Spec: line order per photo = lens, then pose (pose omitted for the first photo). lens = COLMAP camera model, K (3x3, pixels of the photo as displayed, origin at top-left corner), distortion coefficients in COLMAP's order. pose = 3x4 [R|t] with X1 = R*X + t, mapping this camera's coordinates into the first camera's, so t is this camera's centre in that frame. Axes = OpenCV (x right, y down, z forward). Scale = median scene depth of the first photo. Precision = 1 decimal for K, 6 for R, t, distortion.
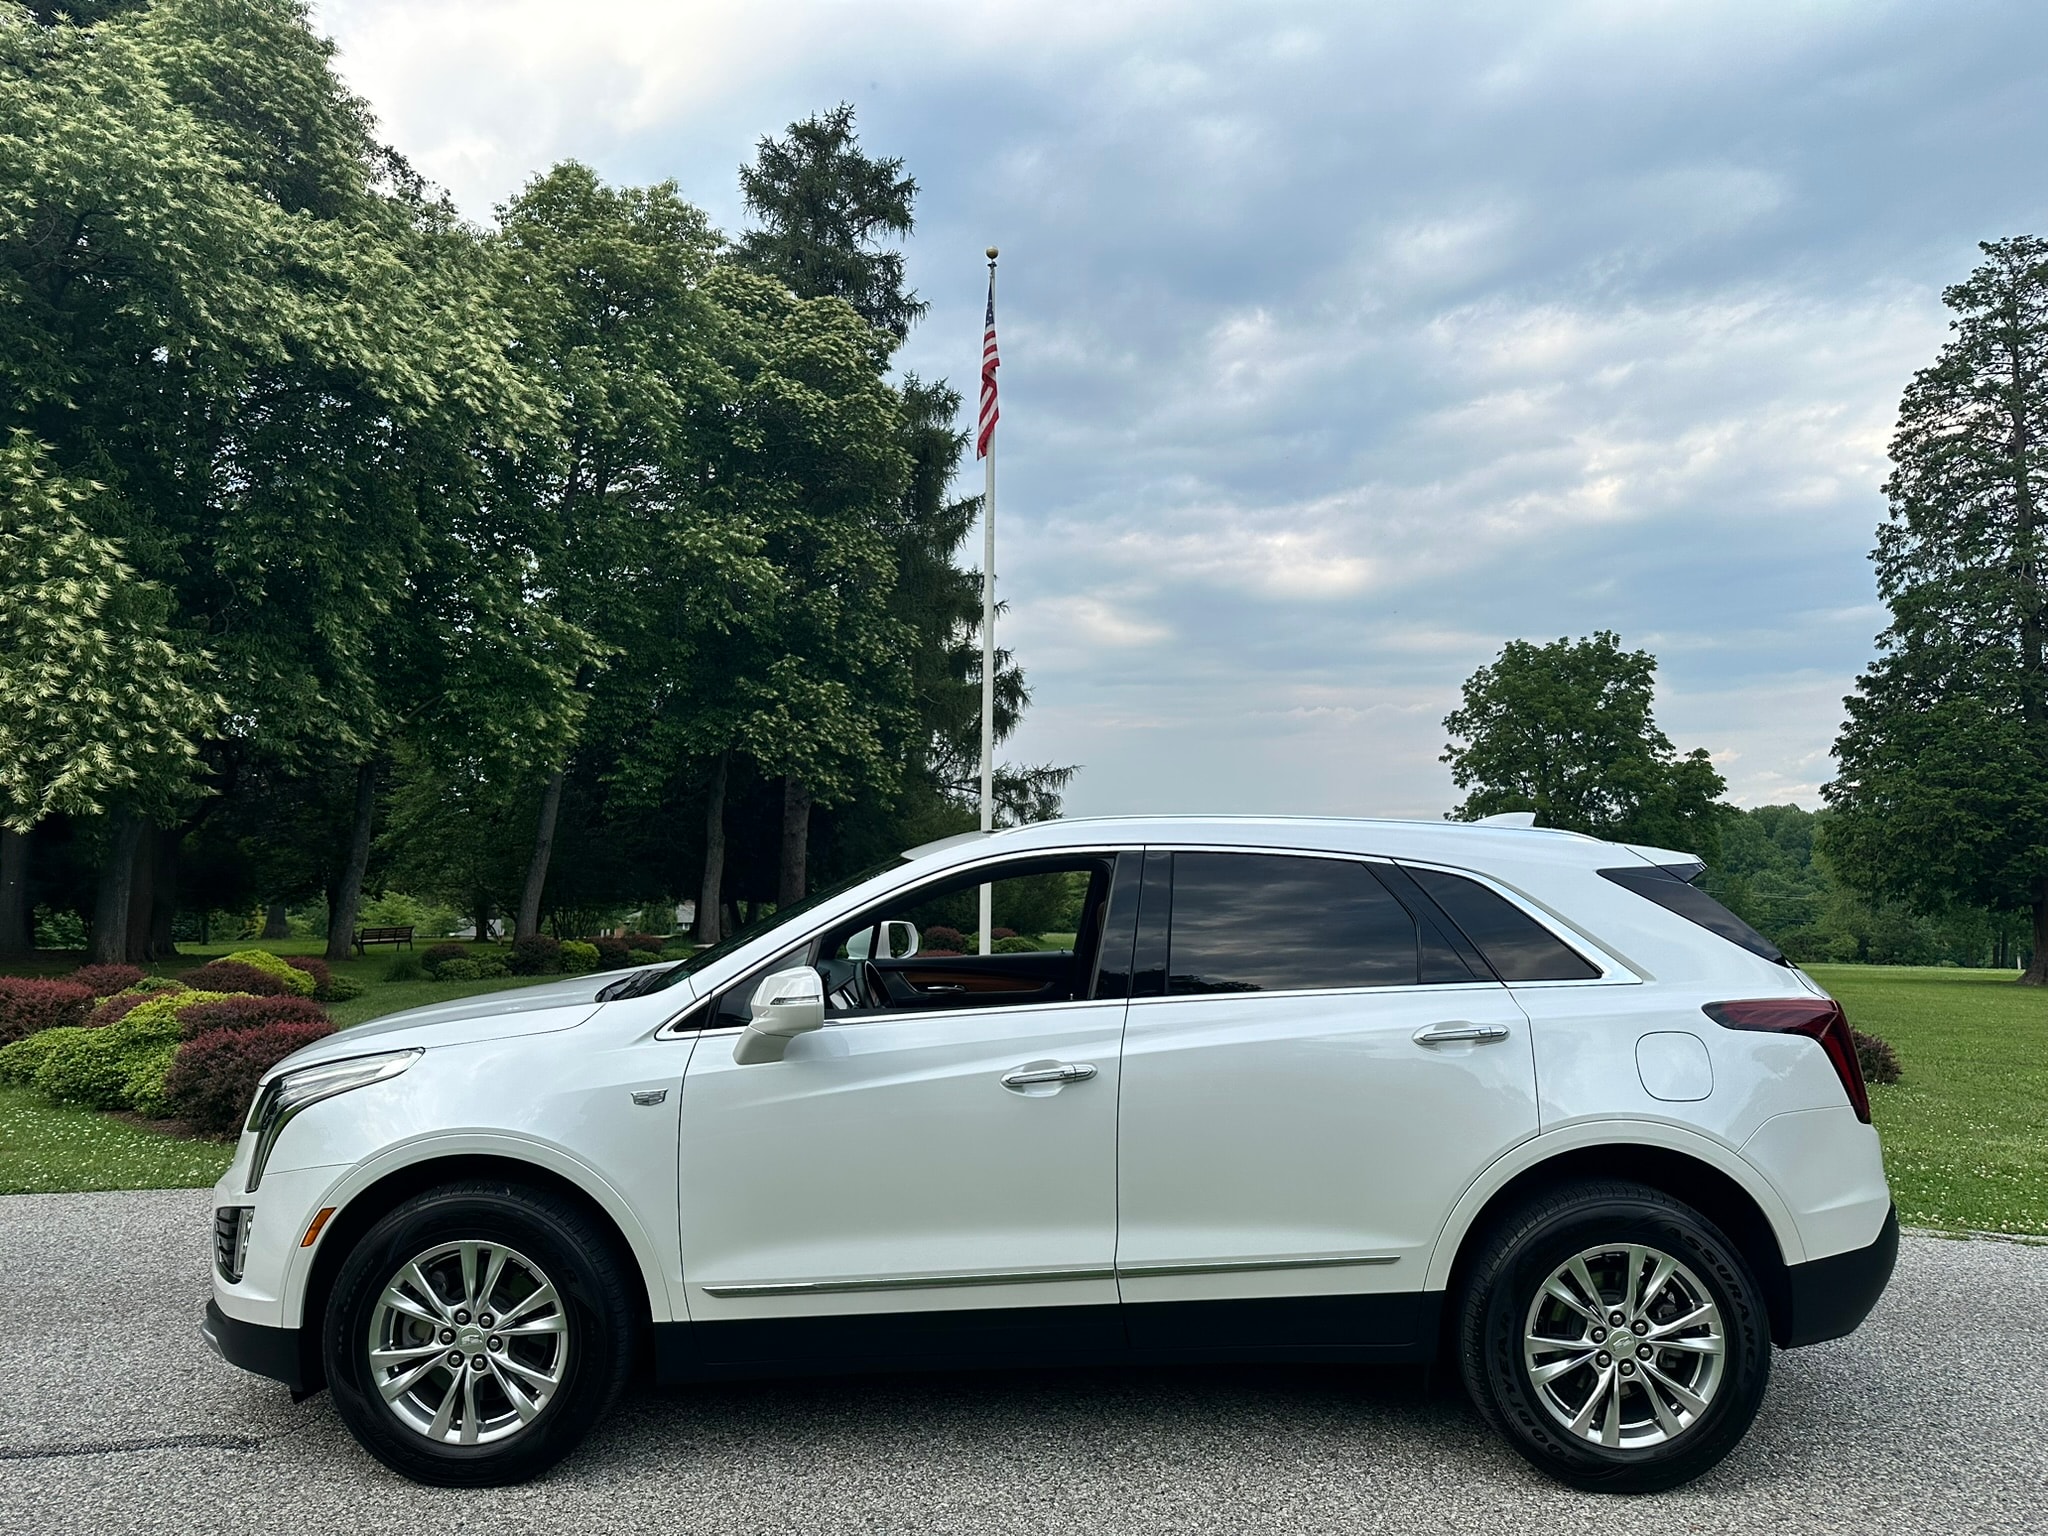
lens RADIAL K [[1403.6, 0, 1017.2], [0, 1403.6, 775.8], [0, 0, 1]] dist [0.043369, -0.052383]
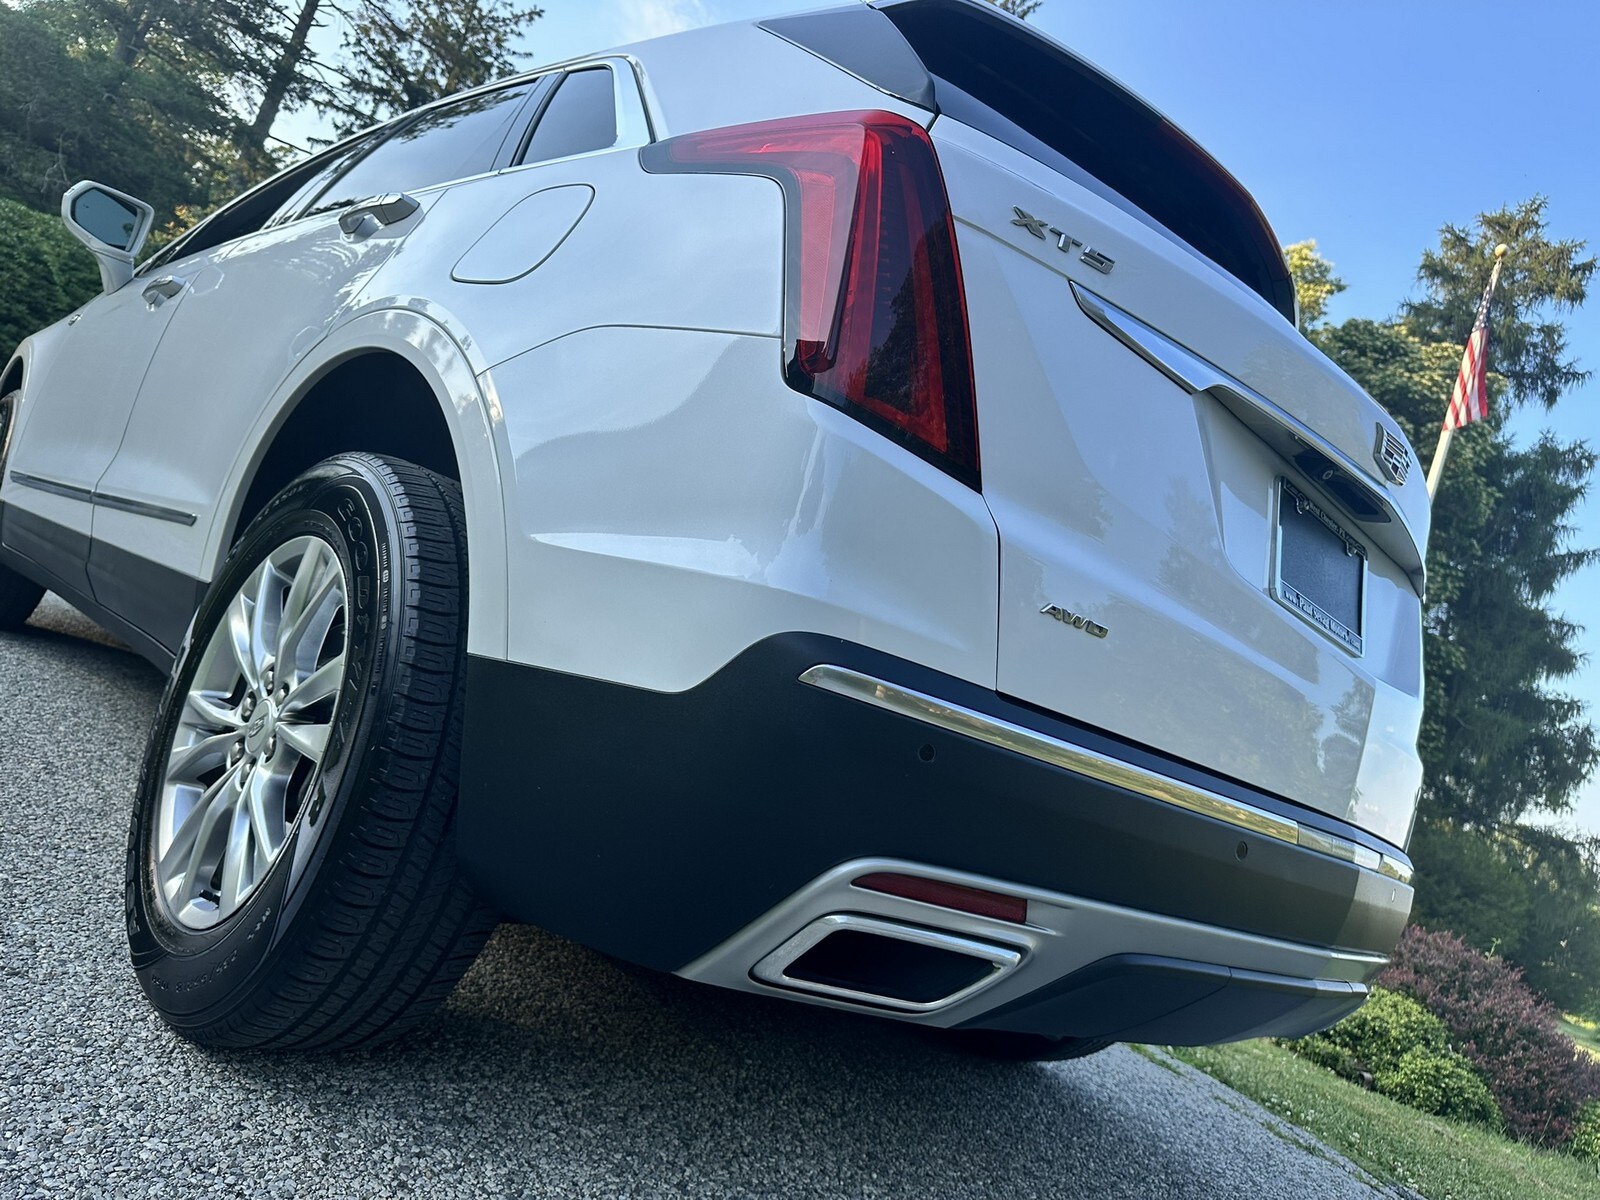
lens RADIAL K [[1096.5, 0, 799.6], [0, 1096.5, 600.7], [0, 0, 1]] dist [0.043369, -0.052383]
pose [[0.725800, 0.187327, -0.661909, 0.126293], [-0.283543, 0.958135, -0.039750, 0.036088], [0.626752, 0.216530, 0.748530, 0.088901]]
